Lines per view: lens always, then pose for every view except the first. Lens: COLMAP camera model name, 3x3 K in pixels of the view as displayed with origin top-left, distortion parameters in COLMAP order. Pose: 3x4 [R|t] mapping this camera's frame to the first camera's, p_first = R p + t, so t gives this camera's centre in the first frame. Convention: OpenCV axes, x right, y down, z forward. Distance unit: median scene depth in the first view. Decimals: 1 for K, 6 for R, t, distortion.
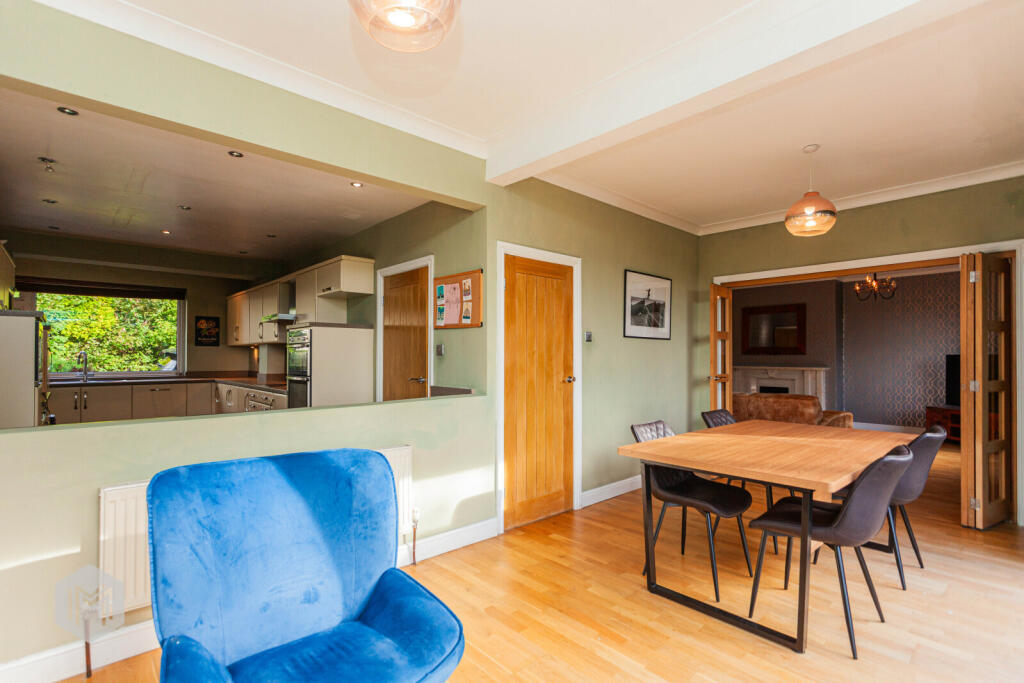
lens RADIAL K [[495.3, 0, 512.4], [0, 495.3, 352.4], [0, 0, 1]] dist [0.017395, 0.000050]
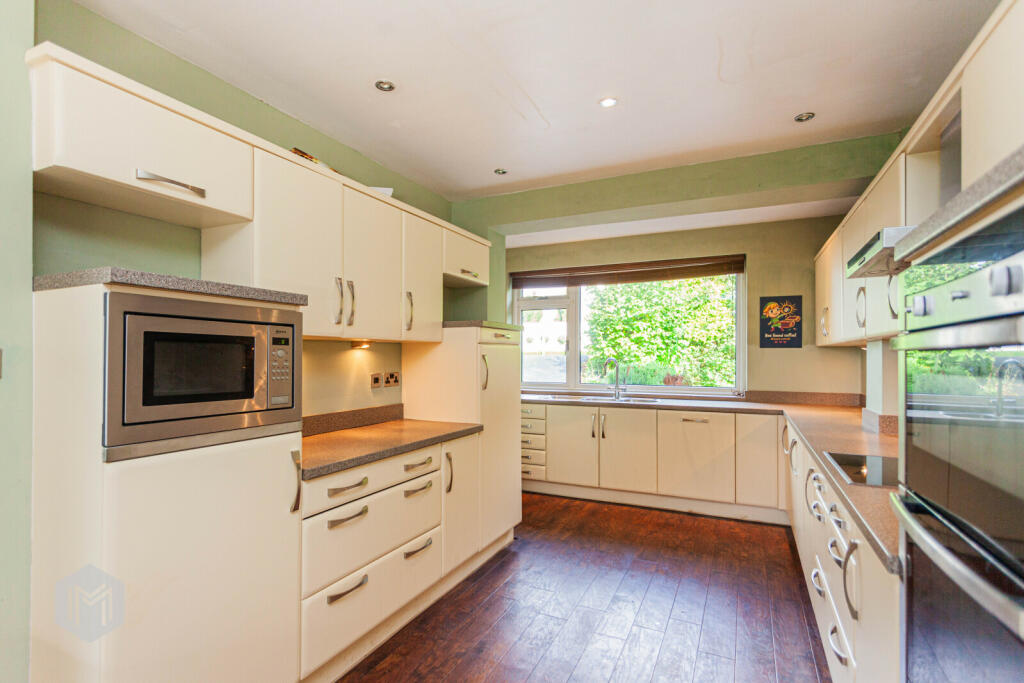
lens RADIAL K [[495.3, 0, 512.4], [0, 495.3, 352.4], [0, 0, 1]] dist [0.017395, 0.000050]
pose [[0.389310, -0.008211, -0.921070, -0.201102], [0.004573, 0.999965, -0.006982, -0.004420], [0.921095, -0.001494, 0.389334, 0.486698]]
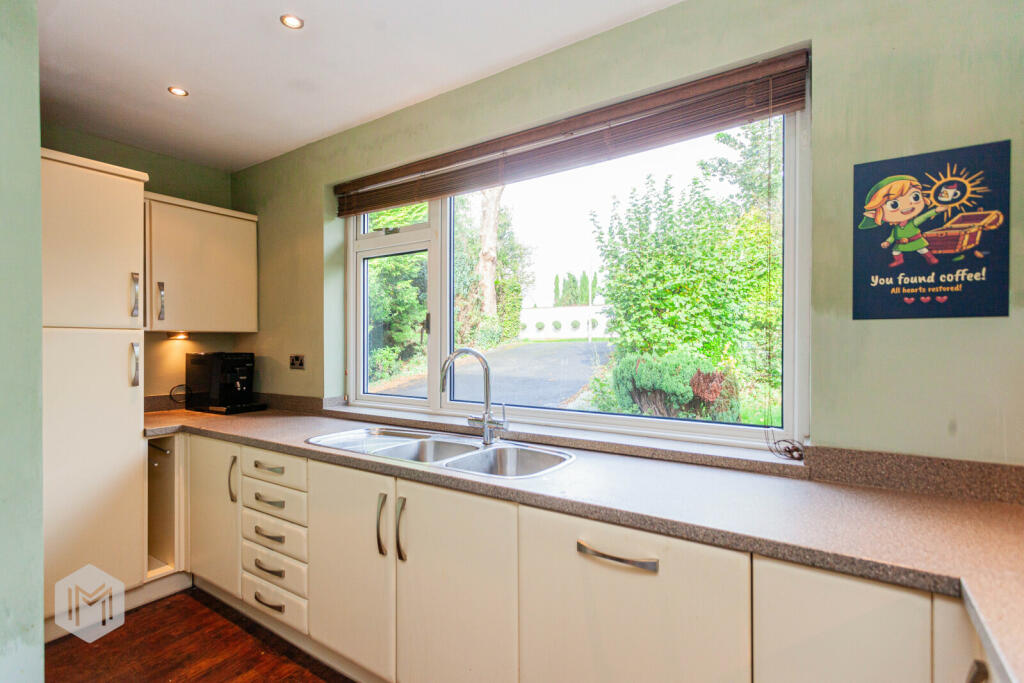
lens RADIAL K [[487.4, 0, 511.2], [0, 487.4, 345.0], [0, 0, 1]] dist [0.009772, 0.000763]
pose [[0.242502, 0.002193, -0.970148, -0.471479], [0.007111, 0.999967, 0.004037, -0.004336], [0.970125, -0.007877, 0.242478, 0.804268]]
